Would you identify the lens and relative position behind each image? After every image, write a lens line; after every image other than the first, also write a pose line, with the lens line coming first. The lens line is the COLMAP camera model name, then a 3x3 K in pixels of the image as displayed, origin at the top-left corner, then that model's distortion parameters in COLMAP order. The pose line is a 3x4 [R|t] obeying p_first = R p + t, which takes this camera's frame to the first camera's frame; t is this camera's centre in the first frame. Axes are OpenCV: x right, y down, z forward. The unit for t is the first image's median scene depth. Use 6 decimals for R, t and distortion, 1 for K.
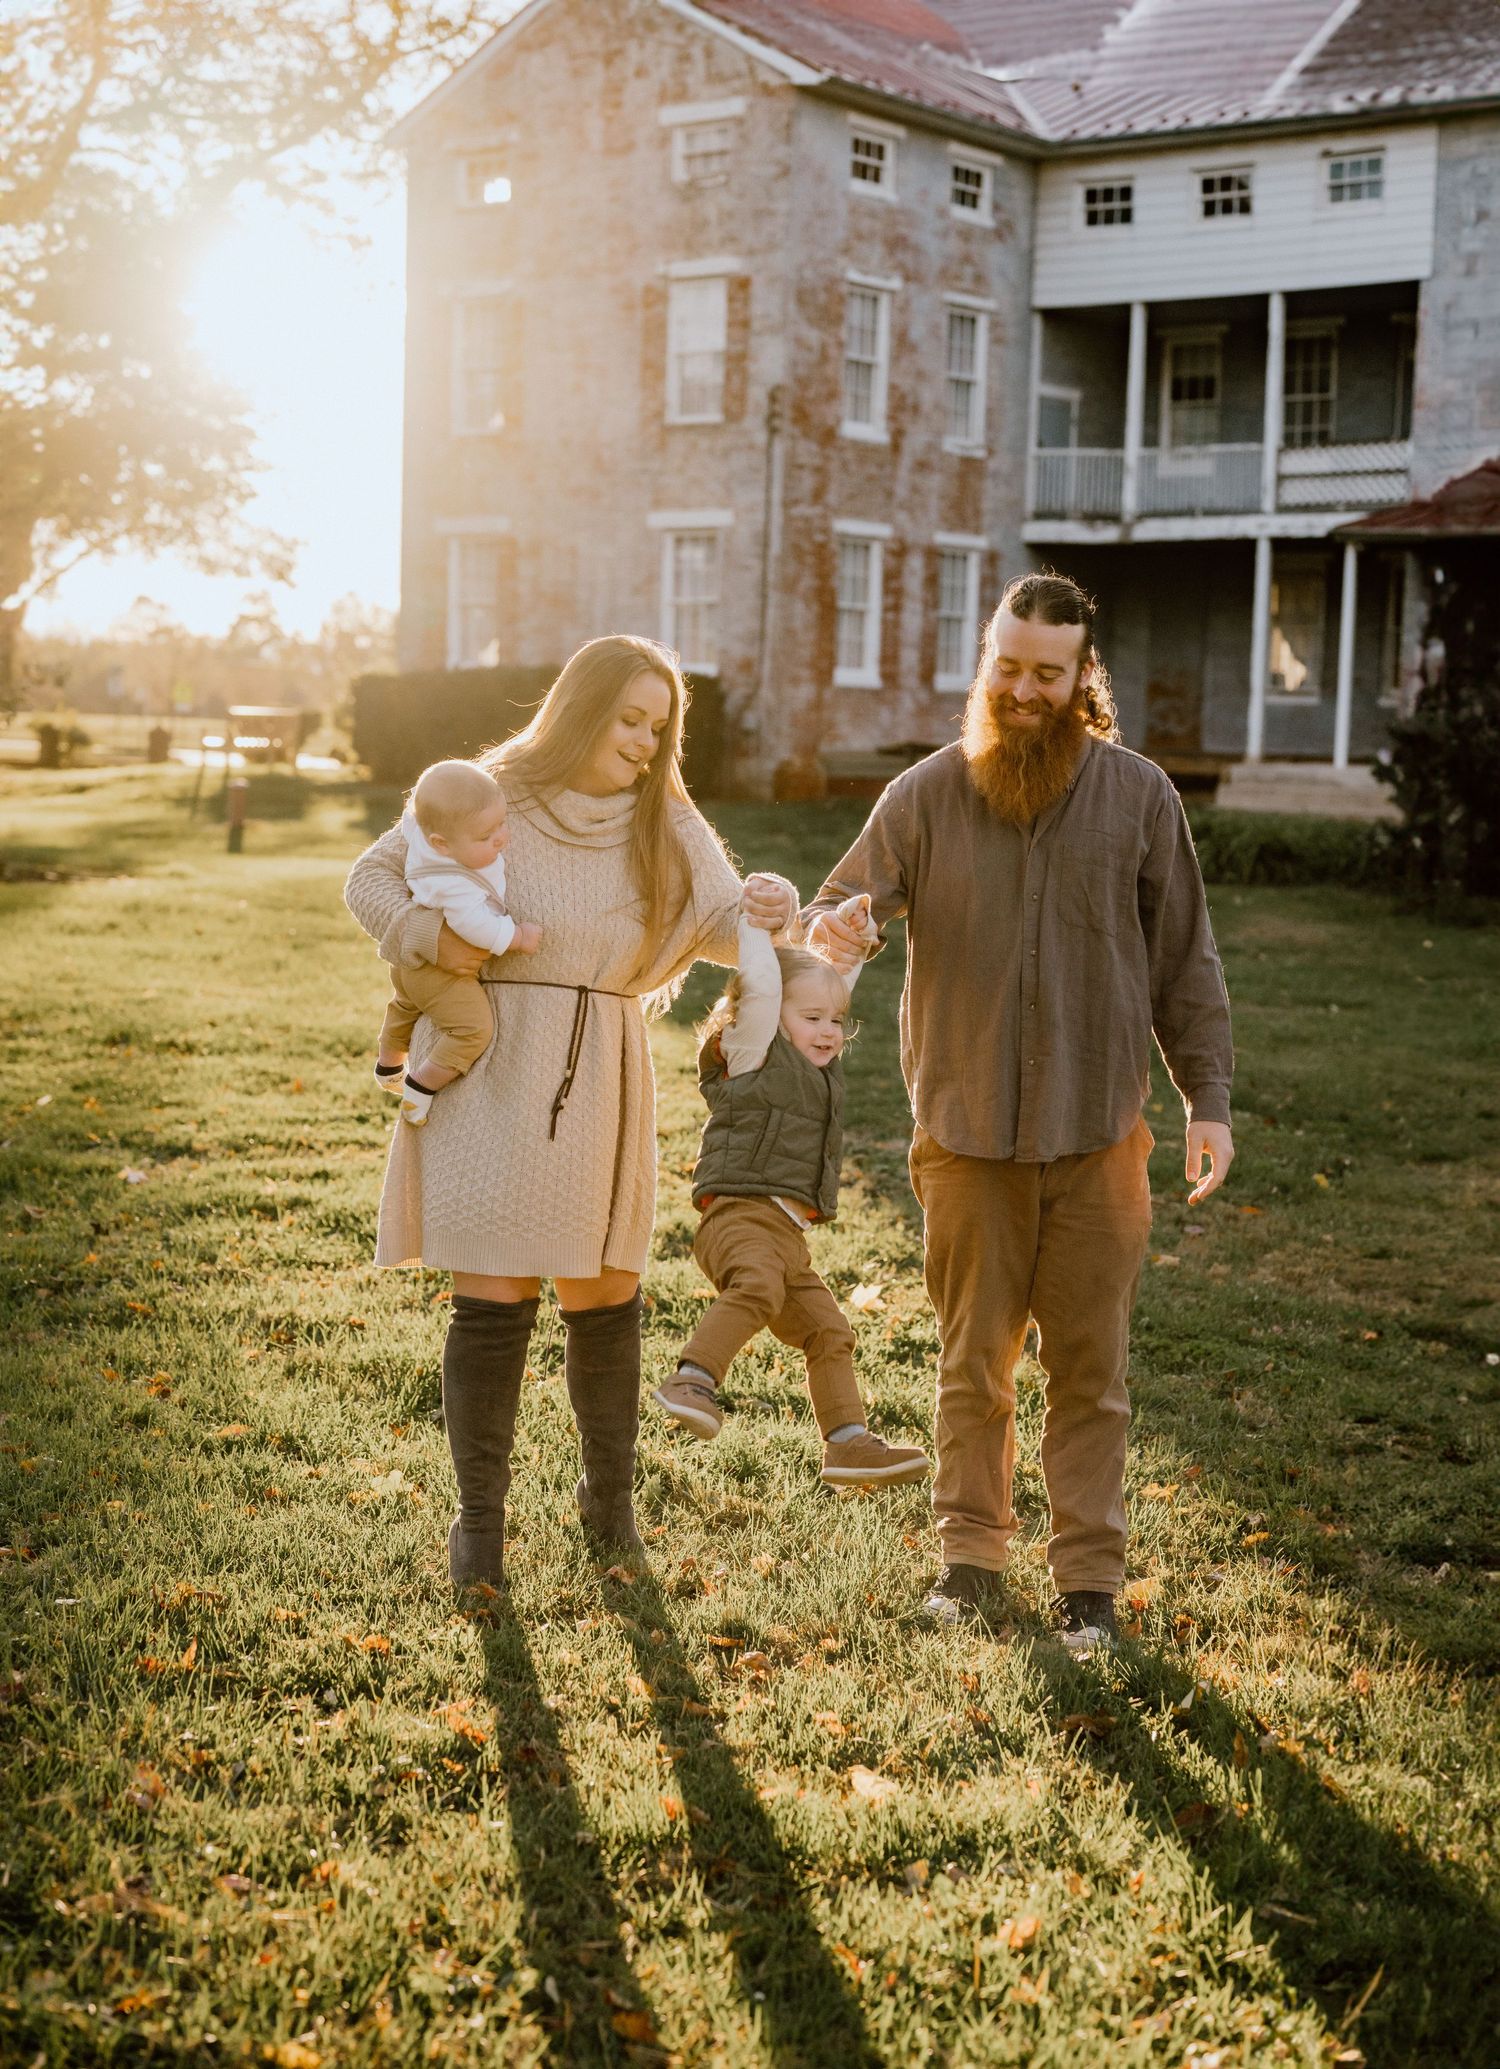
lens RADIAL K [[2932.0, 0, 750.0], [0, 2932.0, 1034.5], [0, 0, 1]] dist [0.017396, 0.076790]
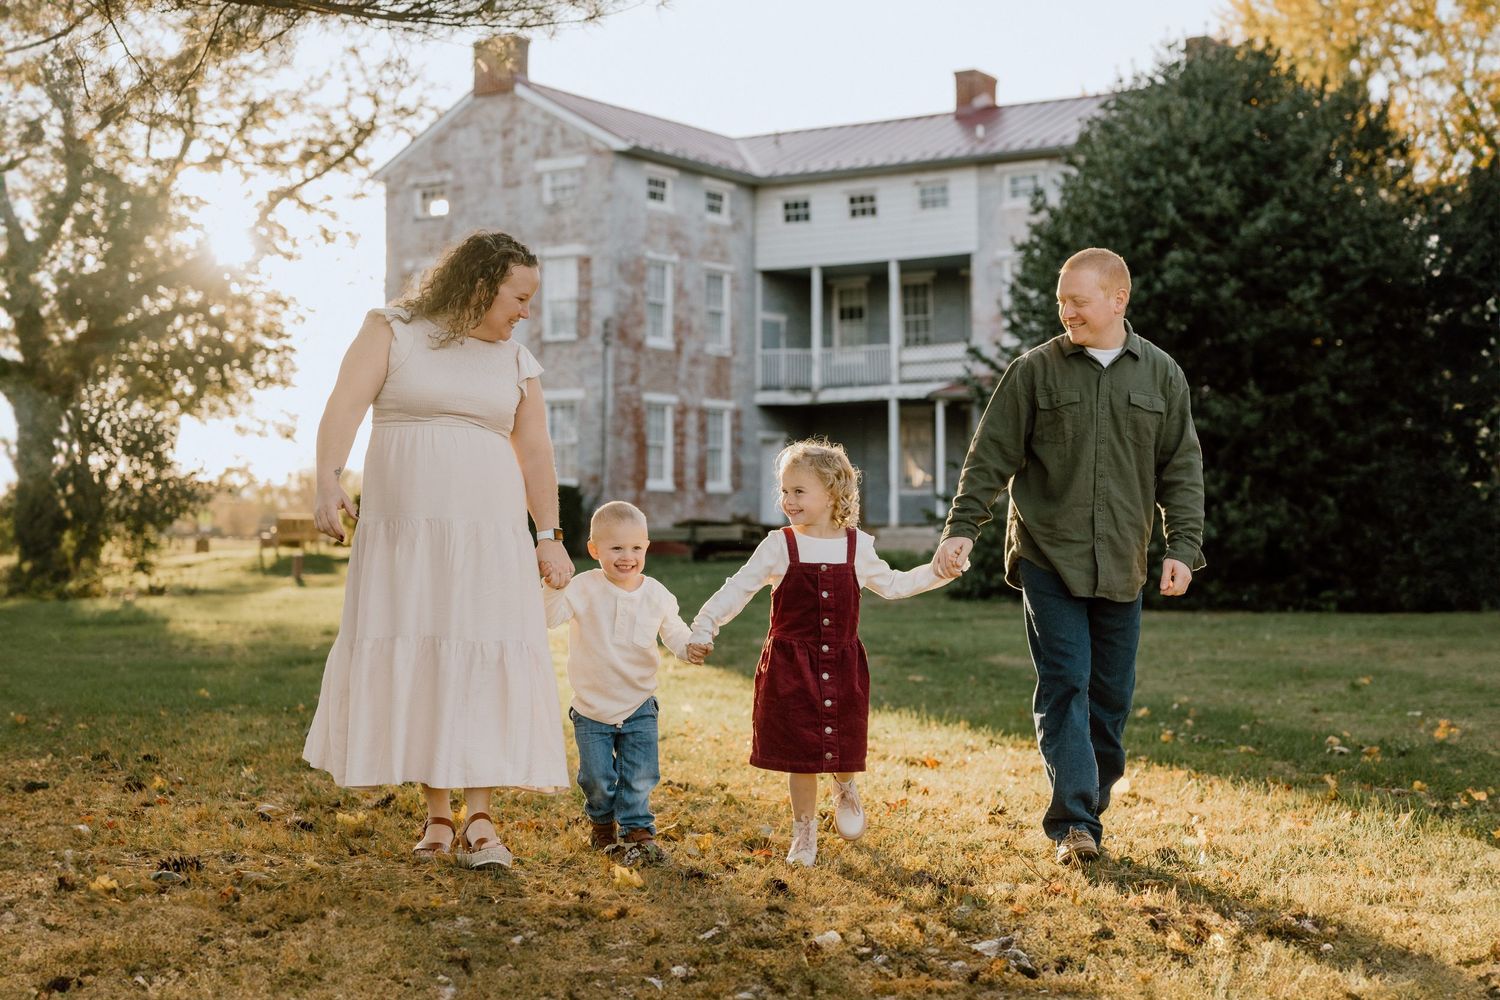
lens RADIAL K [[2087.2, 0, 750.0], [0, 2087.2, 500.0], [0, 0, 1]] dist [0.132596, -0.621739]
pose [[0.996699, -0.026575, 0.076714, -0.004549], [0.035690, 0.992131, -0.120006, 0.034013], [-0.072921, 0.122347, 0.989805, -0.199716]]
